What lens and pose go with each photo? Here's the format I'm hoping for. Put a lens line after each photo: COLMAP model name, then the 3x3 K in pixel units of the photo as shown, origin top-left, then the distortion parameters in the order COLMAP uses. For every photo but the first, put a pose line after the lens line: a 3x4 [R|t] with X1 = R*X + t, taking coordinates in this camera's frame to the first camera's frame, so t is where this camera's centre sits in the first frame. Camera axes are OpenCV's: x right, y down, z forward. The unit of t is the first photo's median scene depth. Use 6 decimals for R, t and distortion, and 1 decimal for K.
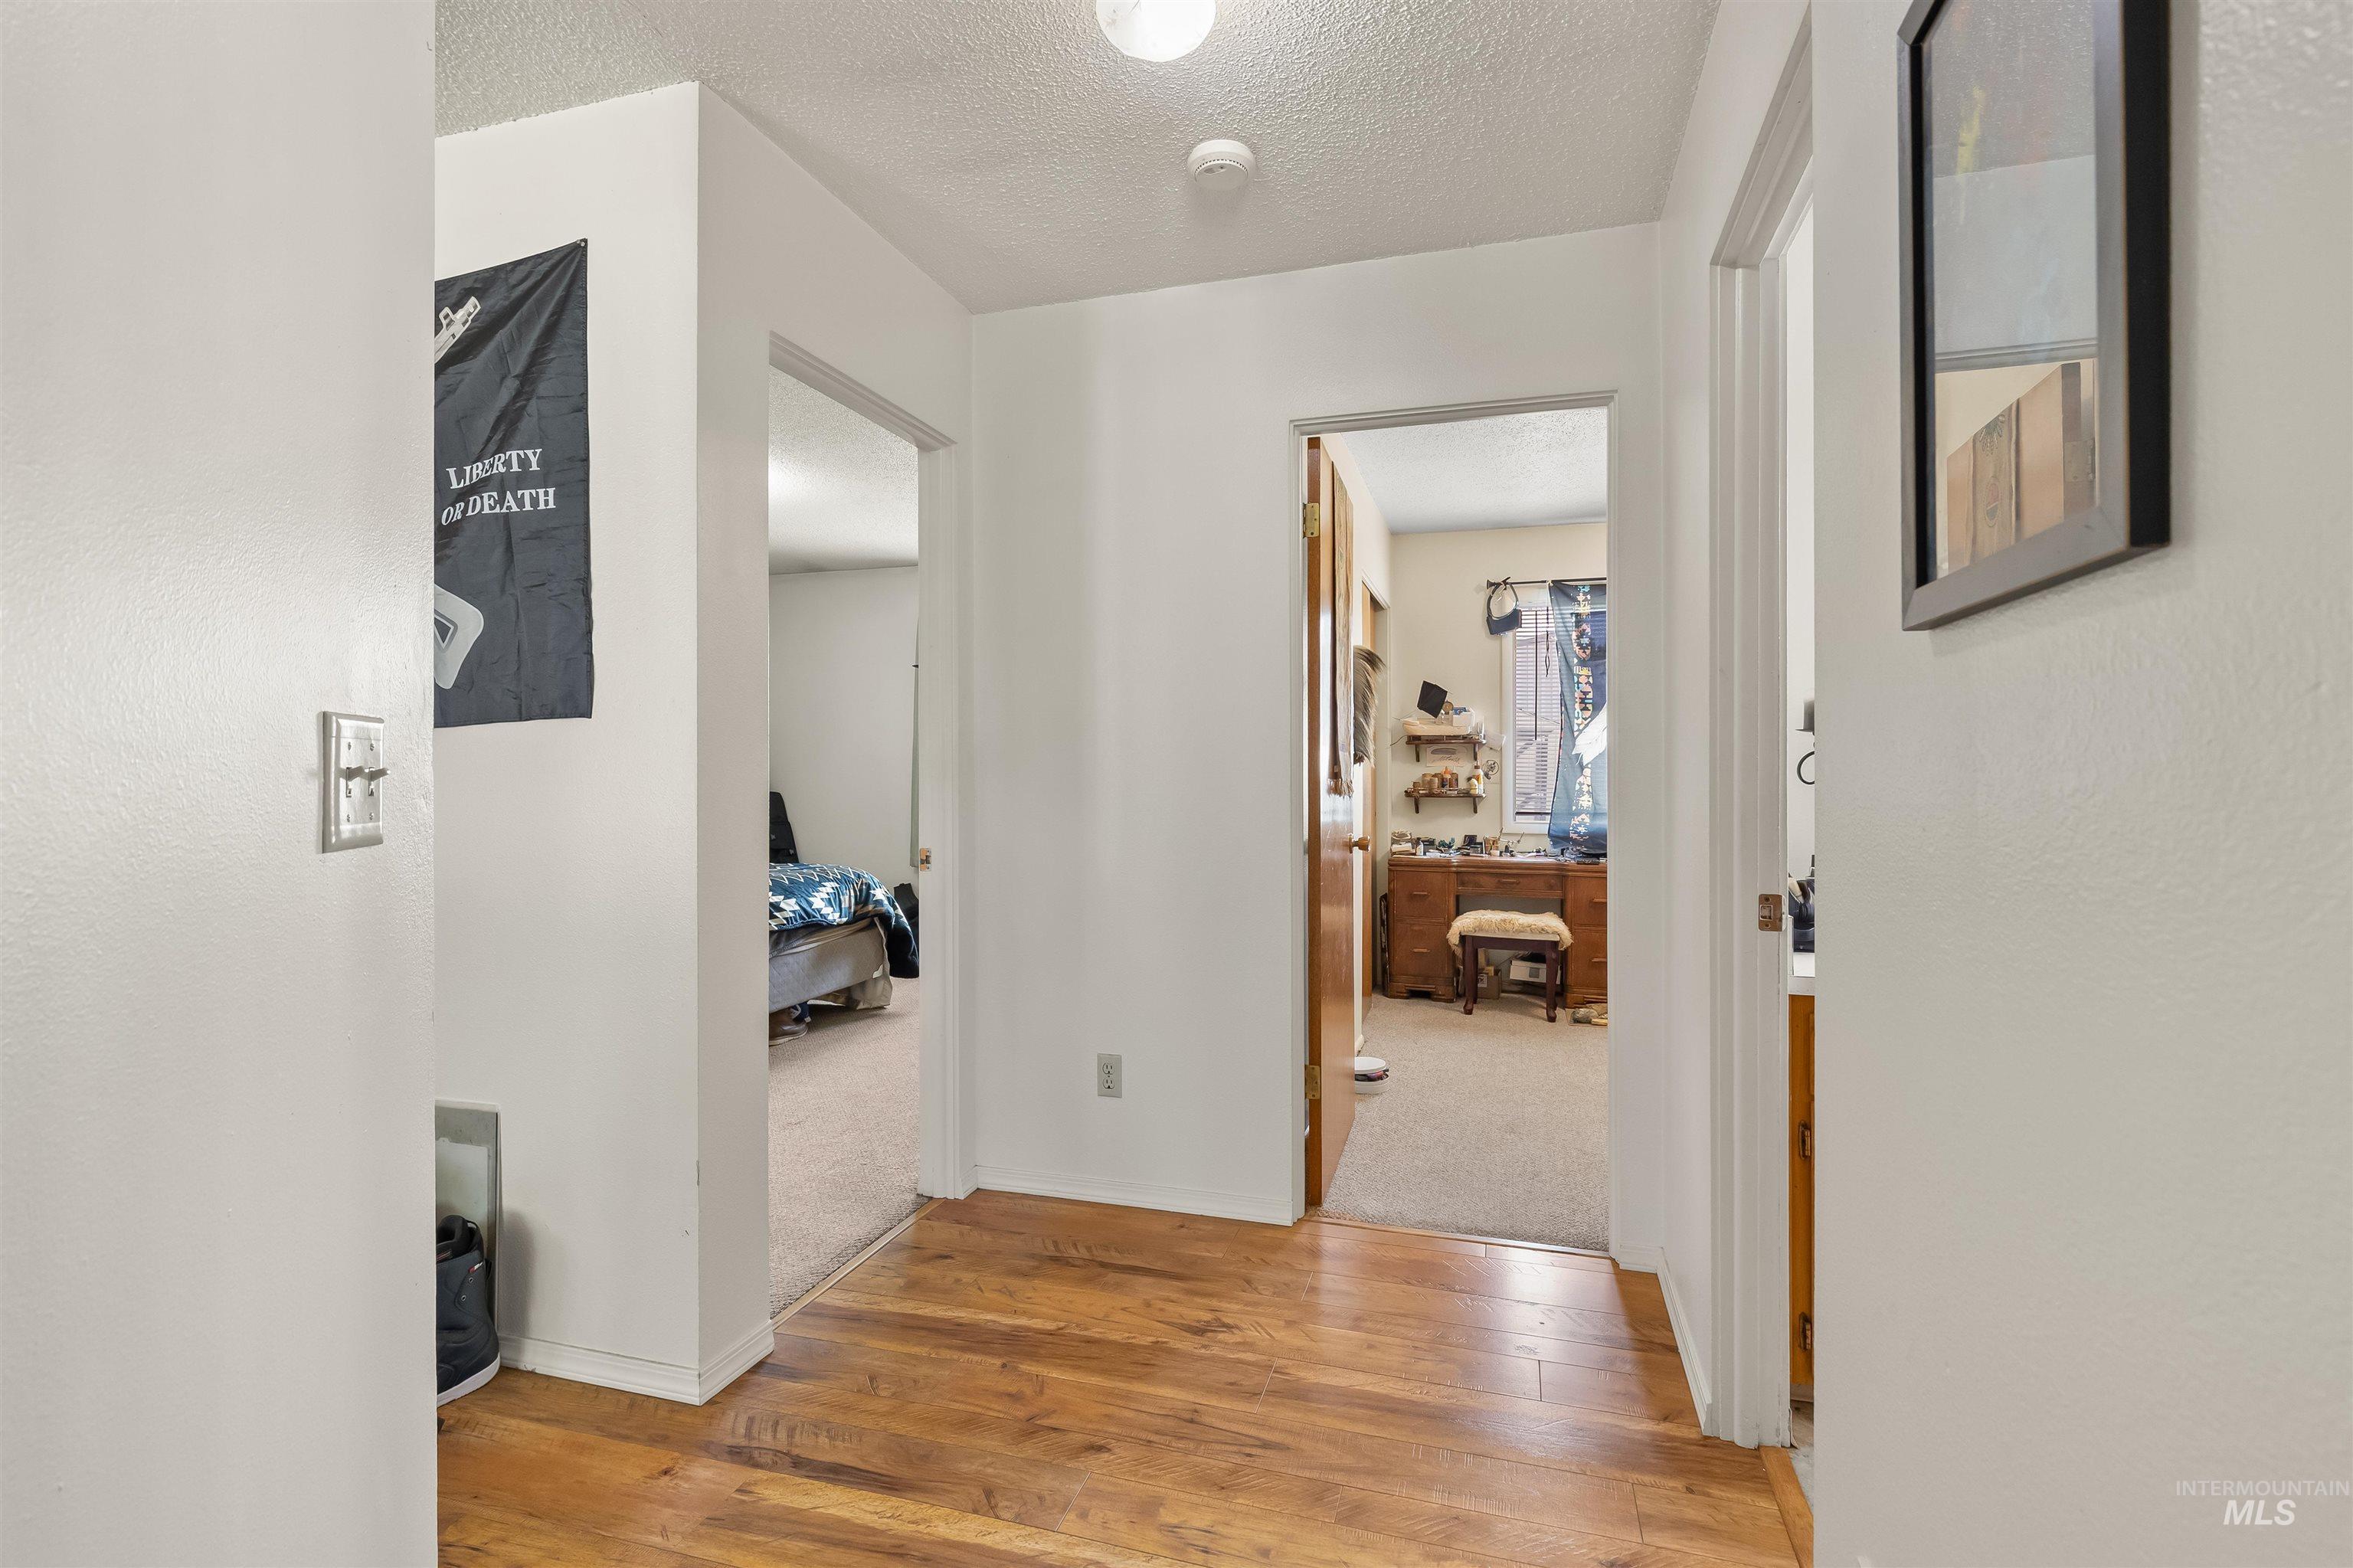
lens RADIAL K [[1056.4, 0, 1187.6], [0, 1056.4, 771.9], [0, 0, 1]] dist [0.001737, -0.001590]
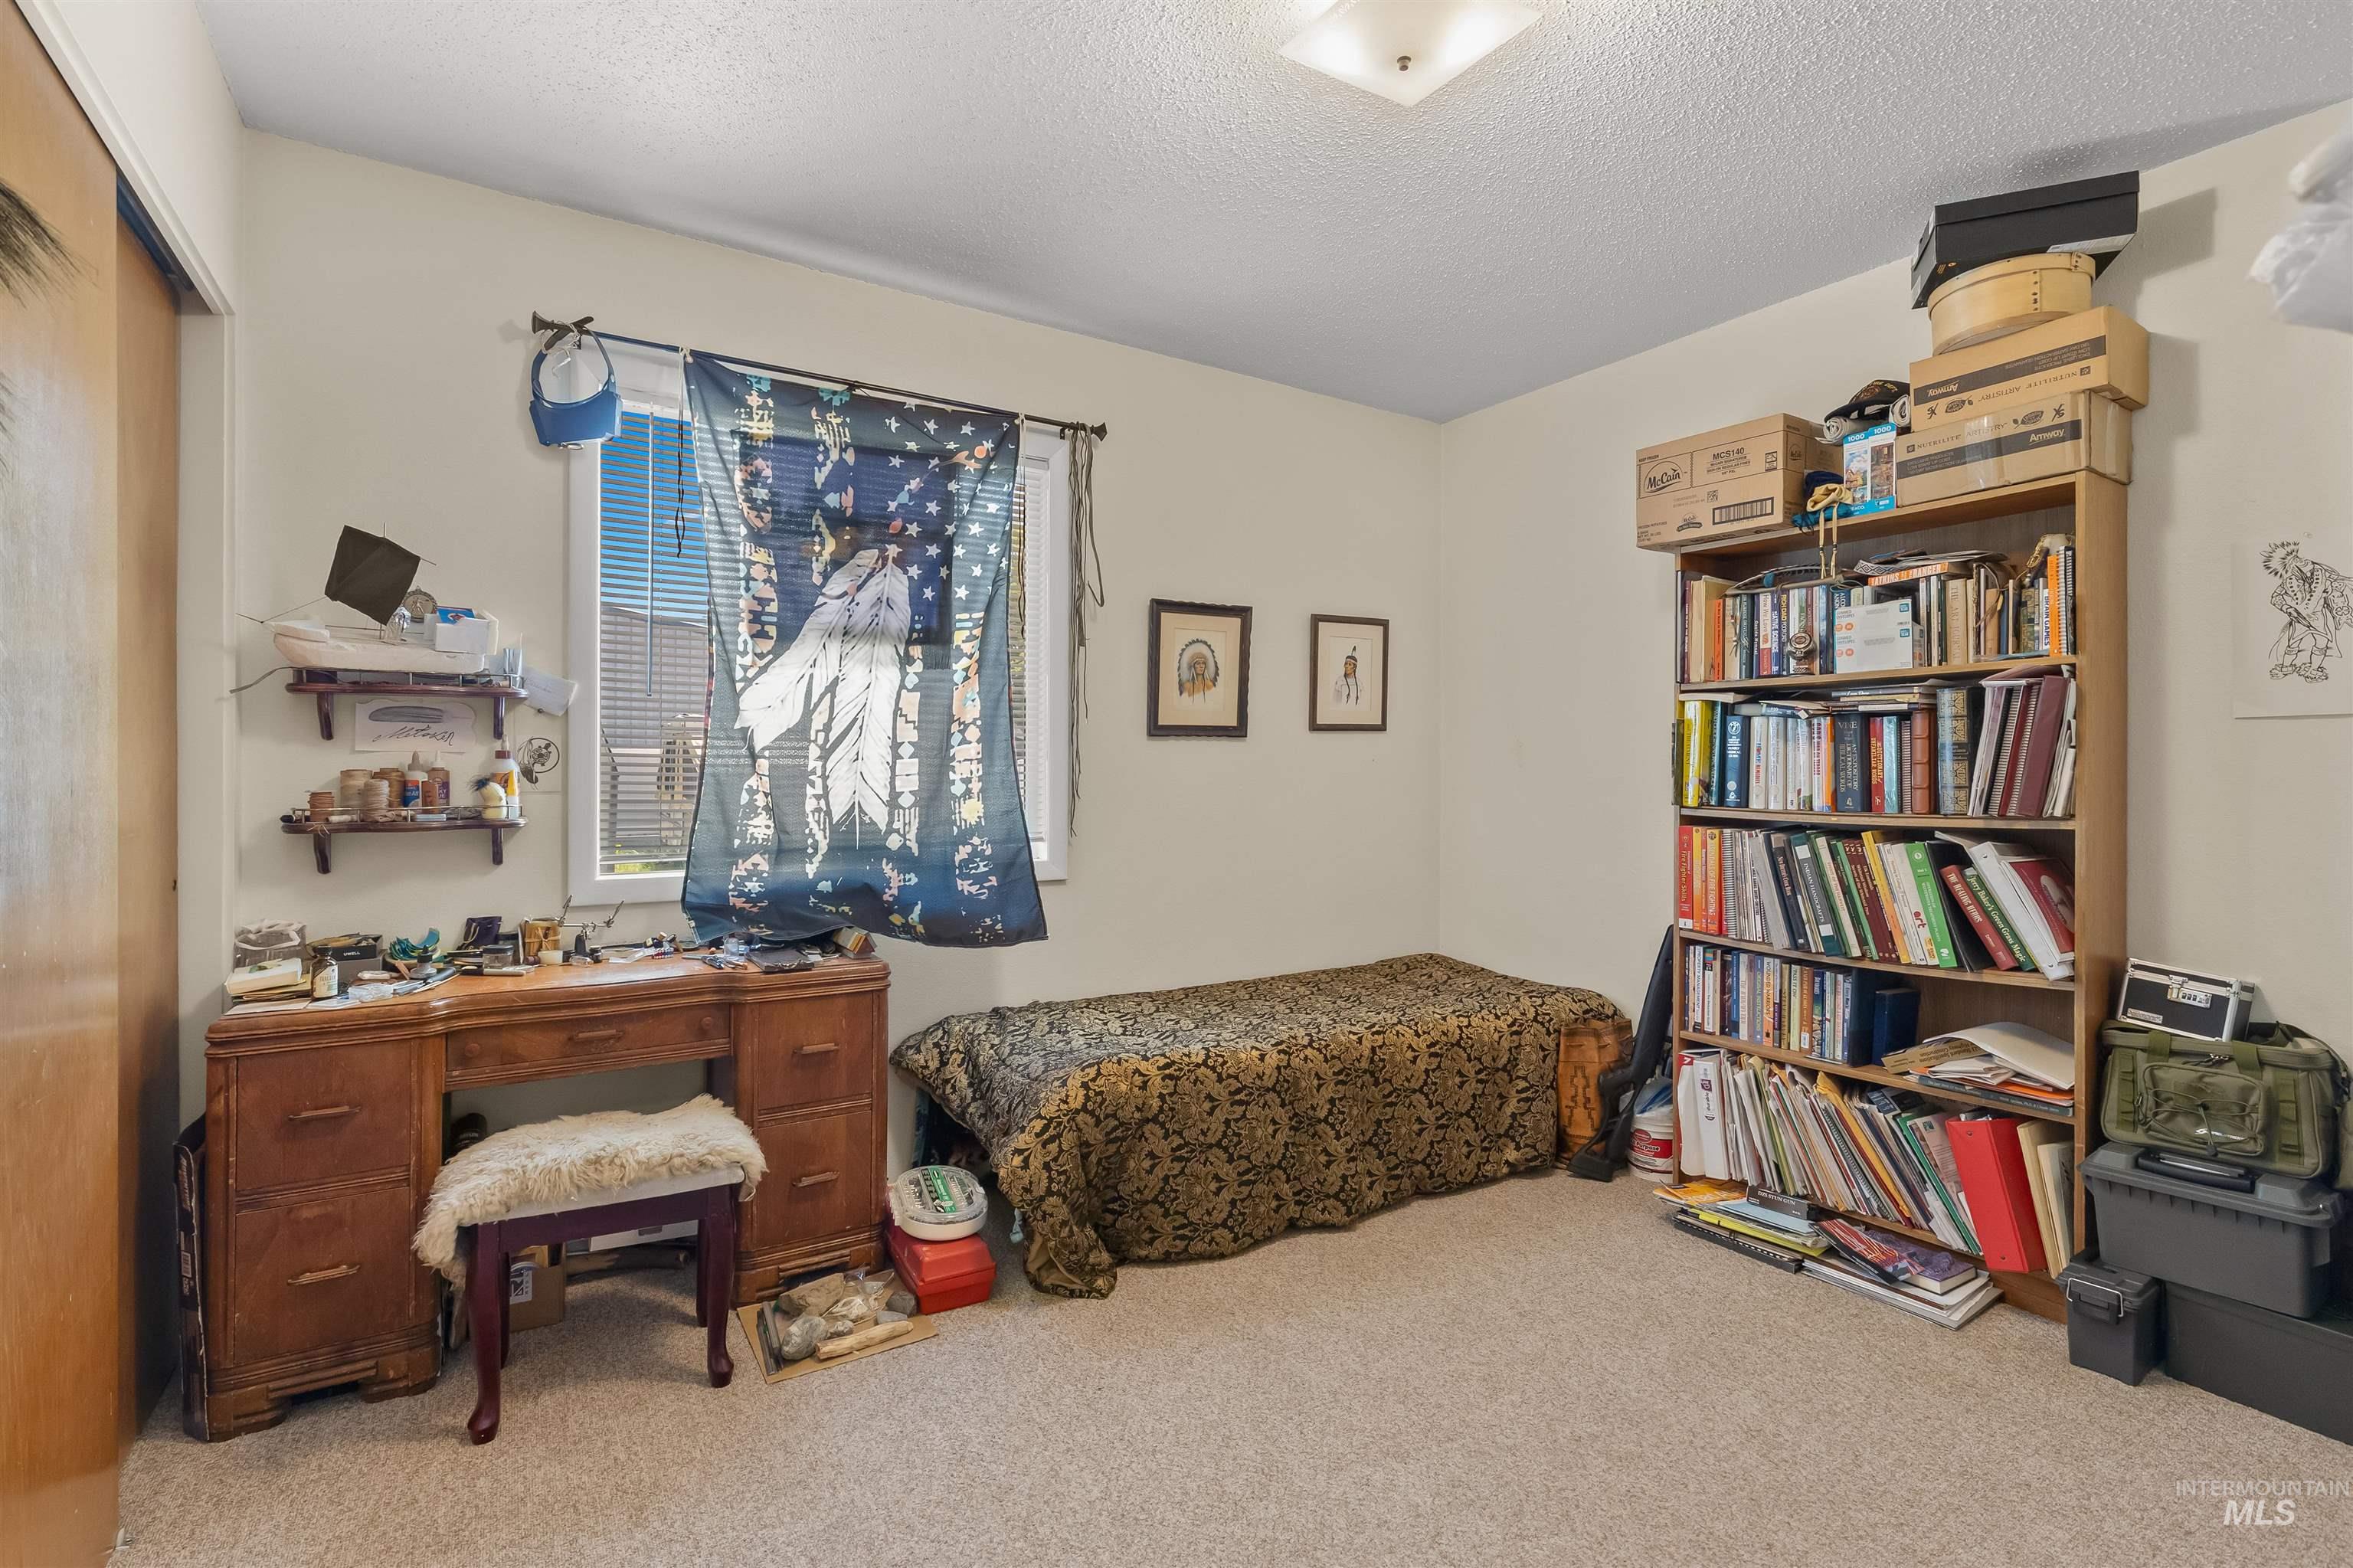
lens RADIAL K [[1056.4, 0, 1169.1], [0, 1056.4, 760.2], [0, 0, 1]] dist [0.001737, -0.001590]
pose [[0.651858, 0.004110, 0.758330, 0.132419], [-0.004889, 0.999987, -0.001217, -0.003016], [-0.758325, -0.002914, 0.651870, 0.542409]]
